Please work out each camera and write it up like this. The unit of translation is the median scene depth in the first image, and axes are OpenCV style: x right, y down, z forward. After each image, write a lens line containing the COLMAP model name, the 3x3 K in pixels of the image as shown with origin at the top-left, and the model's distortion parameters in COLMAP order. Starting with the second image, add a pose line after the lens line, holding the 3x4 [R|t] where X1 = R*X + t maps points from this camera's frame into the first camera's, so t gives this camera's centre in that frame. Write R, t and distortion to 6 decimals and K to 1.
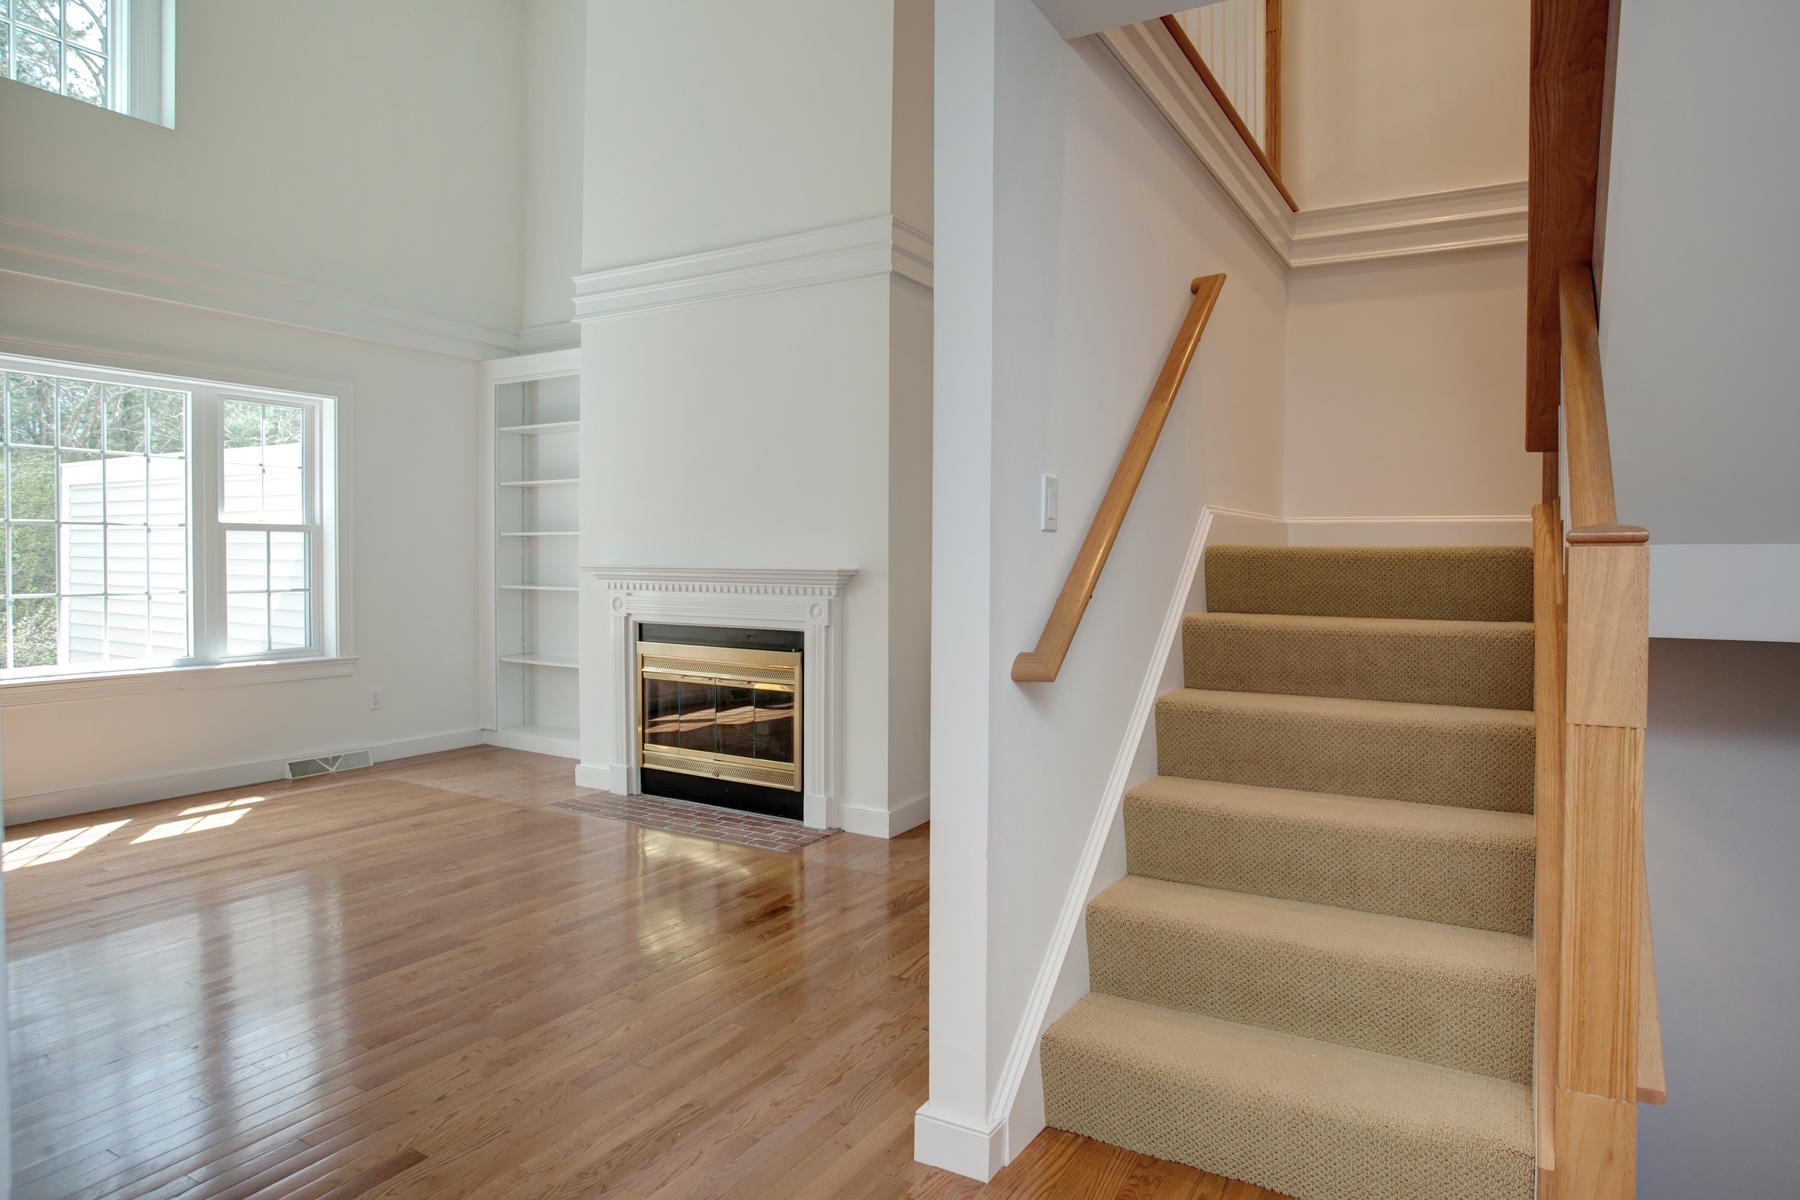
lens RADIAL K [[1068.7, 0, 899.2], [0, 1068.7, 585.7], [0, 0, 1]] dist [-0.025288, 0.019473]
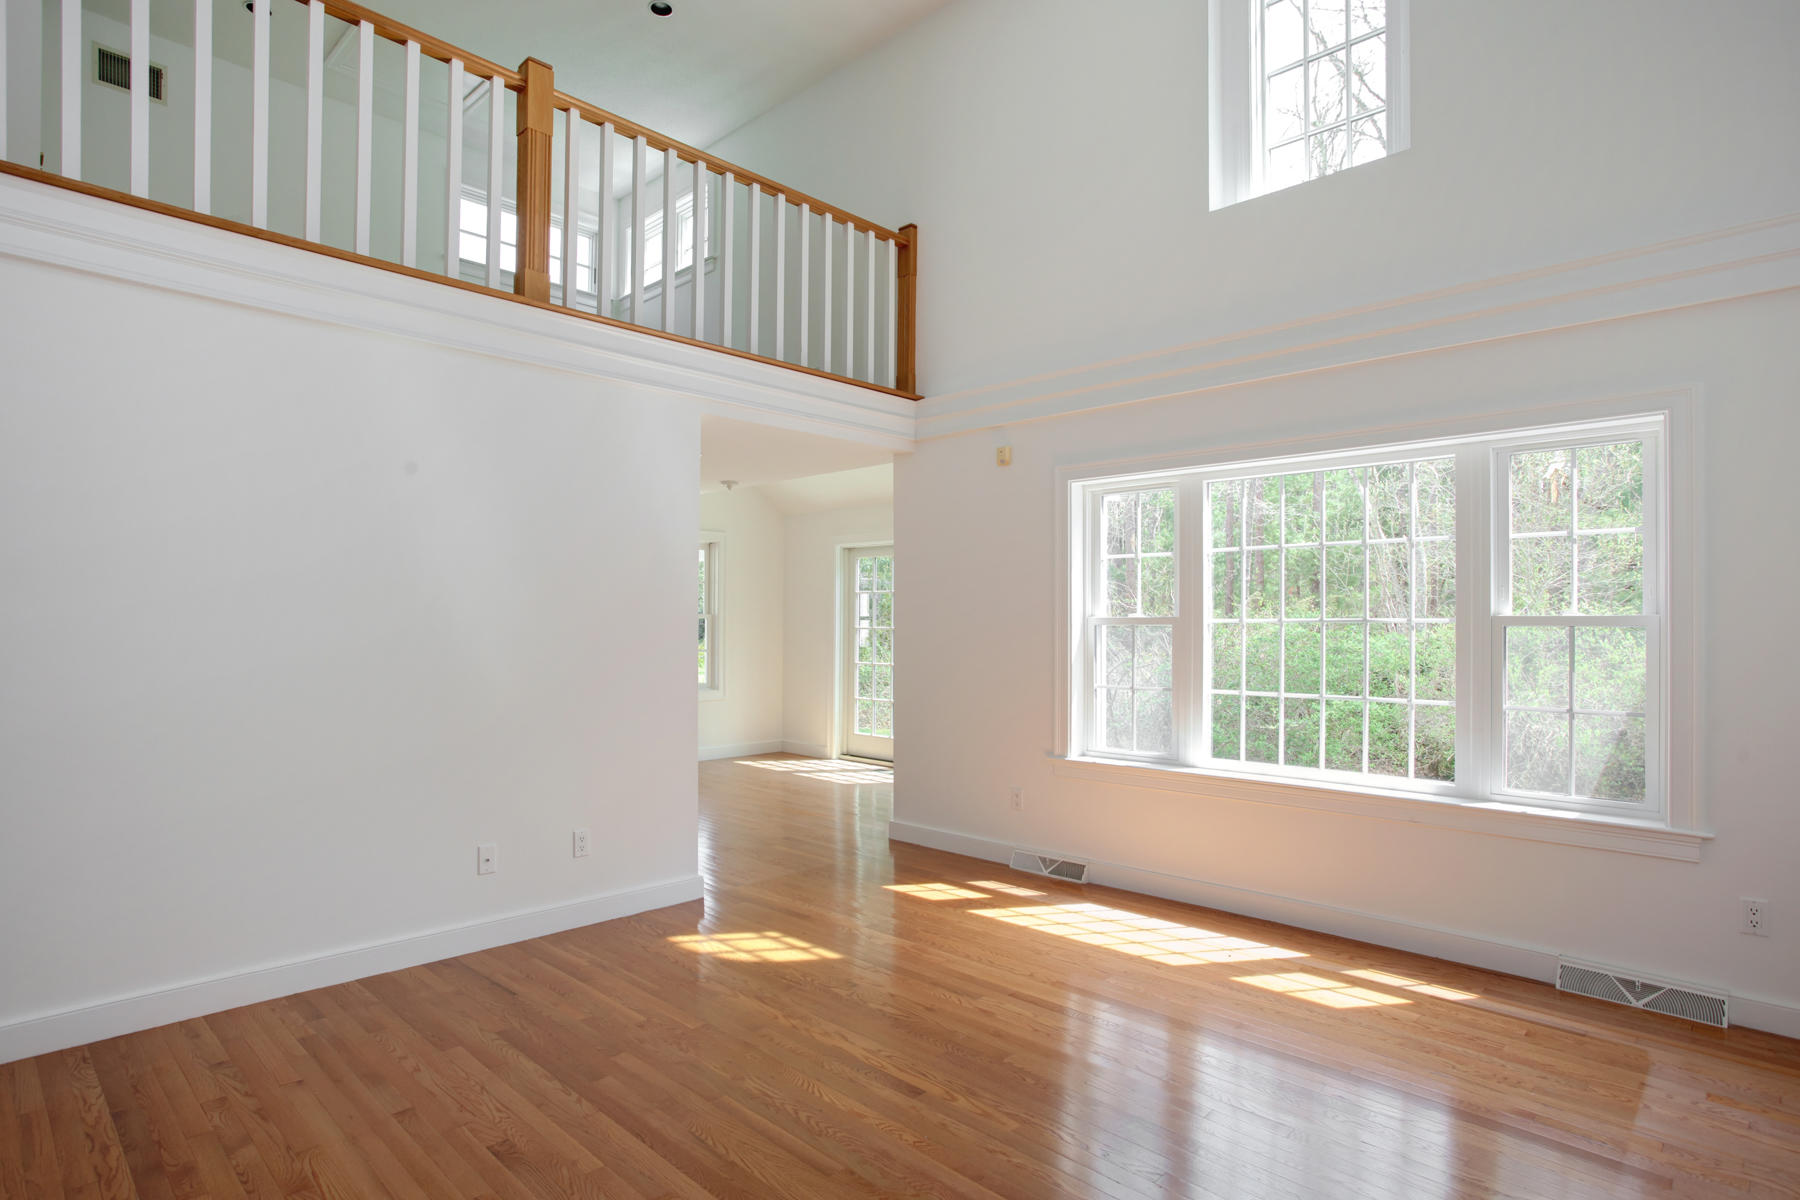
lens RADIAL K [[931.4, 0, 899.7], [0, 931.4, 617.1], [0, 0, 1]] dist [-0.036884, 0.003119]
pose [[-0.226842, -0.017741, -0.973770, 0.098802], [-0.035697, 0.999314, -0.009891, -0.037435], [0.973277, 0.032517, -0.227320, 0.743767]]
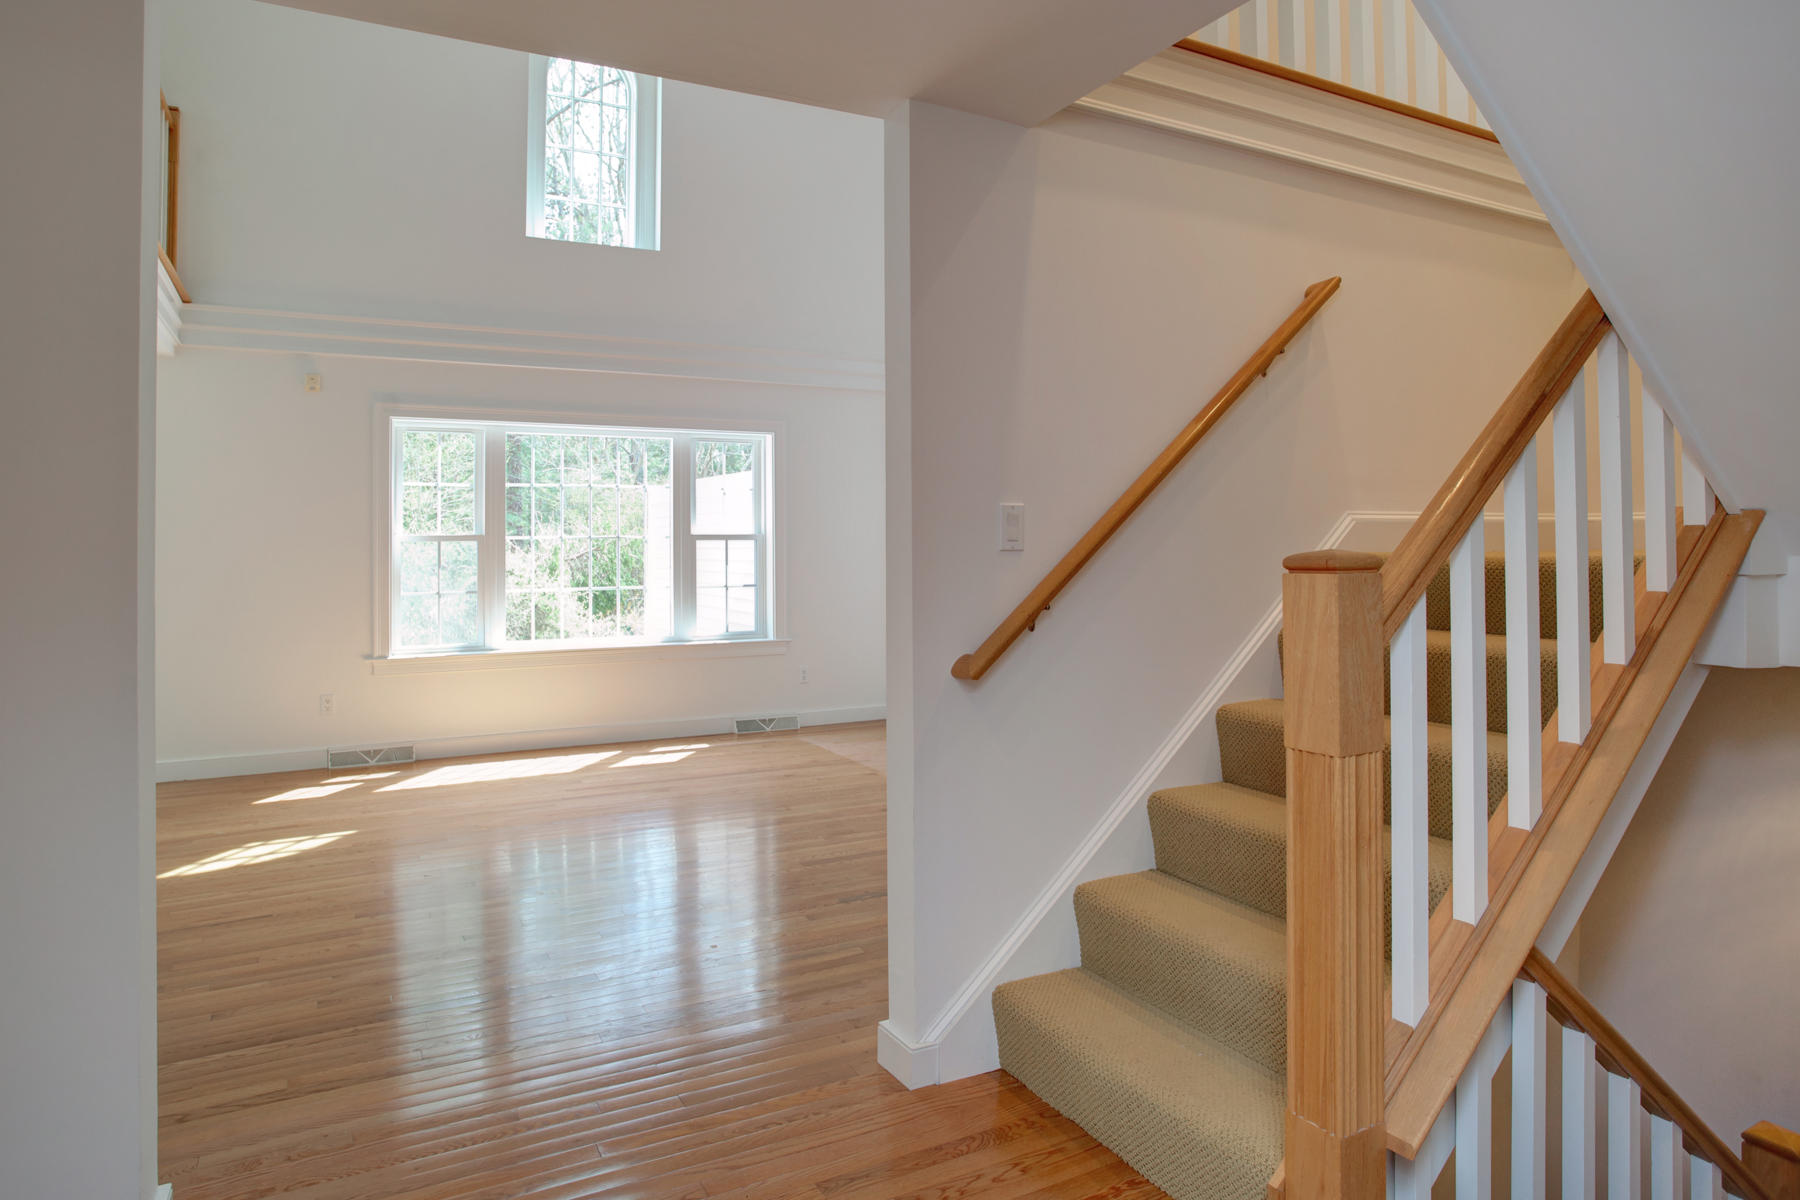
lens RADIAL K [[1068.7, 0, 853.5], [0, 1068.7, 538.5], [0, 0, 1]] dist [-0.025288, 0.019473]
pose [[0.851122, -0.013945, -0.524783, 0.236127], [-0.005000, 0.999386, -0.034667, -0.009283], [0.524944, 0.032130, 0.850530, -0.032010]]
